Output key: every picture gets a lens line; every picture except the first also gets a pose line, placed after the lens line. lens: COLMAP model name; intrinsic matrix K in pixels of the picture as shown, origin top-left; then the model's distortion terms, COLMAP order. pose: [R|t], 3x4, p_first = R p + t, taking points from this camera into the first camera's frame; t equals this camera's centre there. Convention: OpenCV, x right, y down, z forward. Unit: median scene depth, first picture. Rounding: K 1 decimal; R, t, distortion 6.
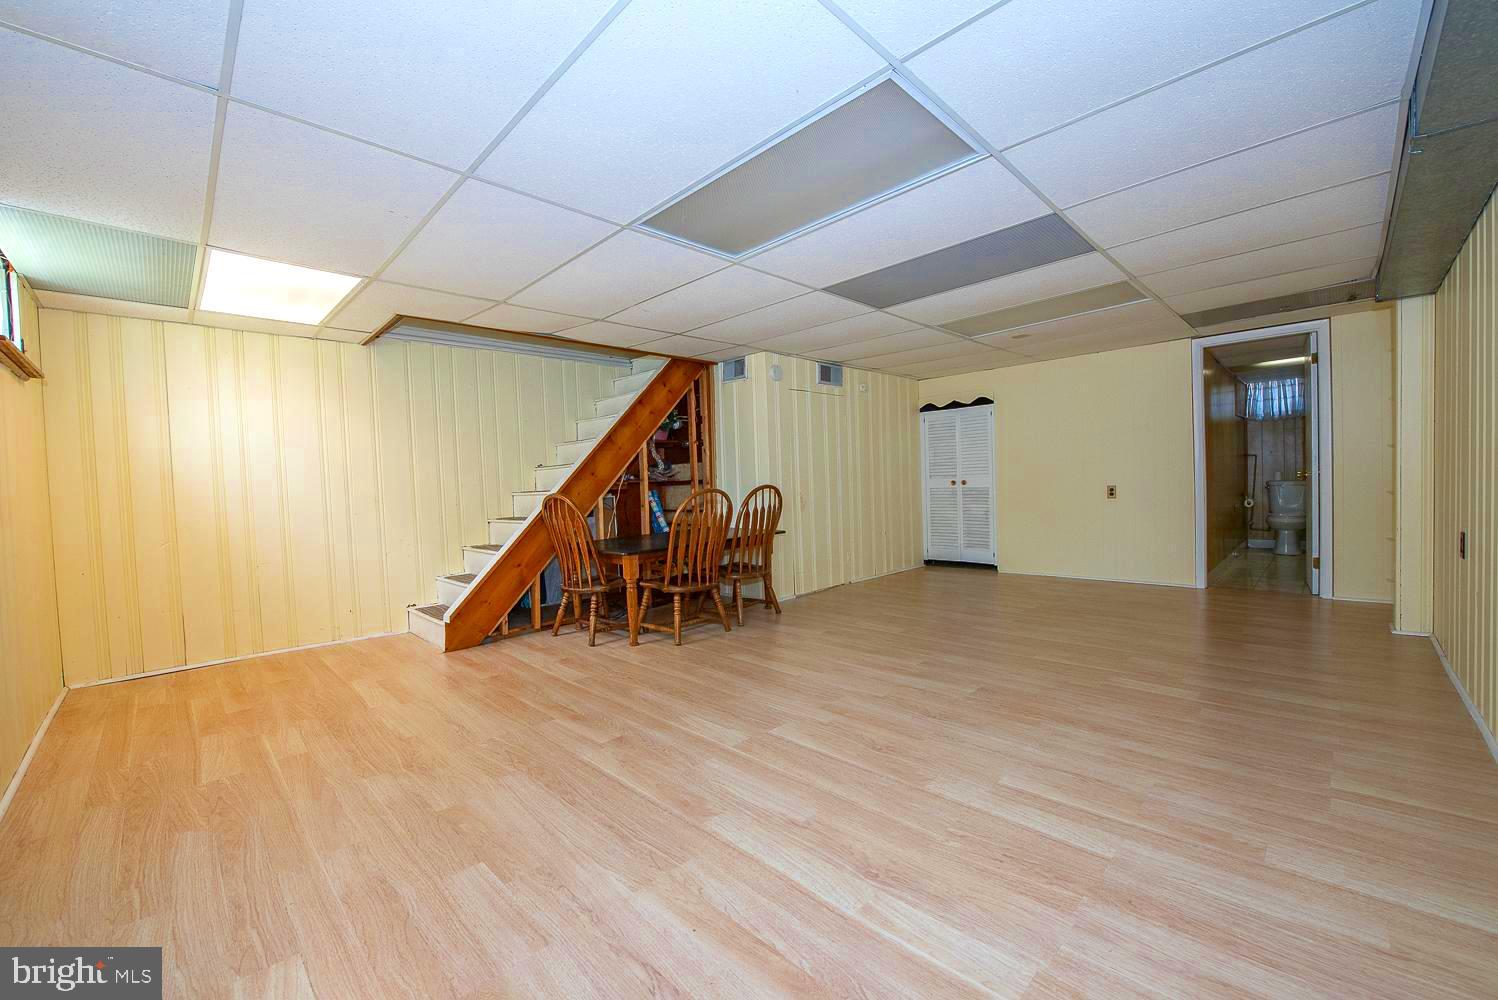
lens RADIAL K [[597.9, 0, 747.4], [0, 597.9, 502.4], [0, 0, 1]] dist [-0.015164, -0.002600]
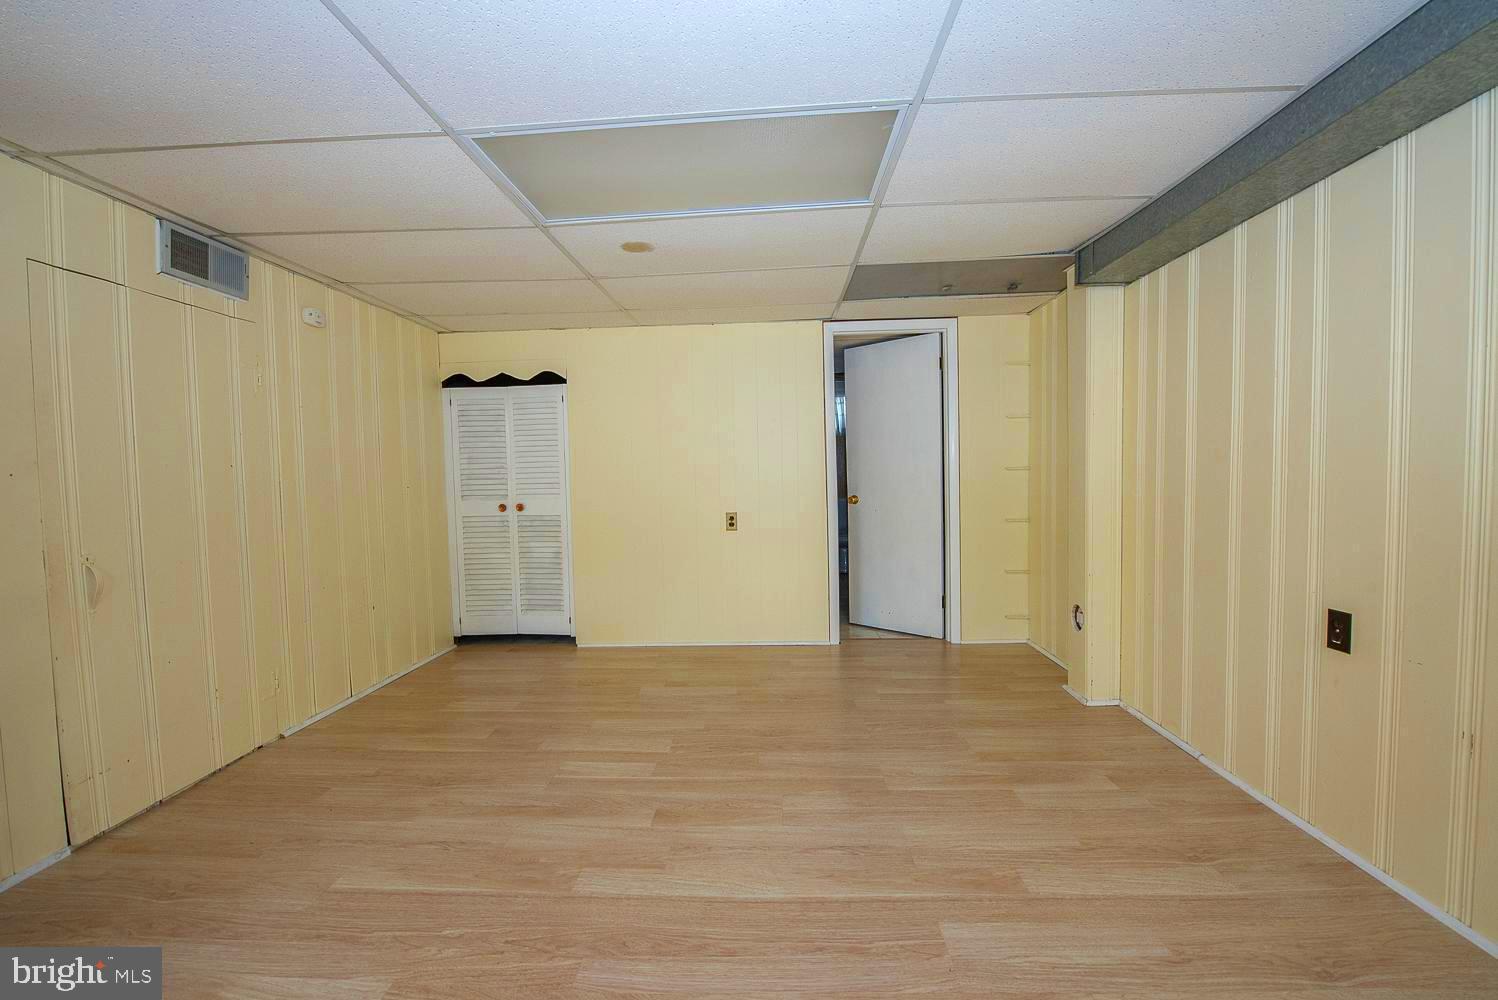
lens RADIAL K [[597.9, 0, 749.0], [0, 597.9, 504.2], [0, 0, 1]] dist [-0.015164, -0.002600]
pose [[0.739281, -0.014209, 0.673247, 0.129018], [0.016623, 0.999858, 0.002848, -0.035878], [-0.673192, 0.009086, 0.739412, 0.404351]]
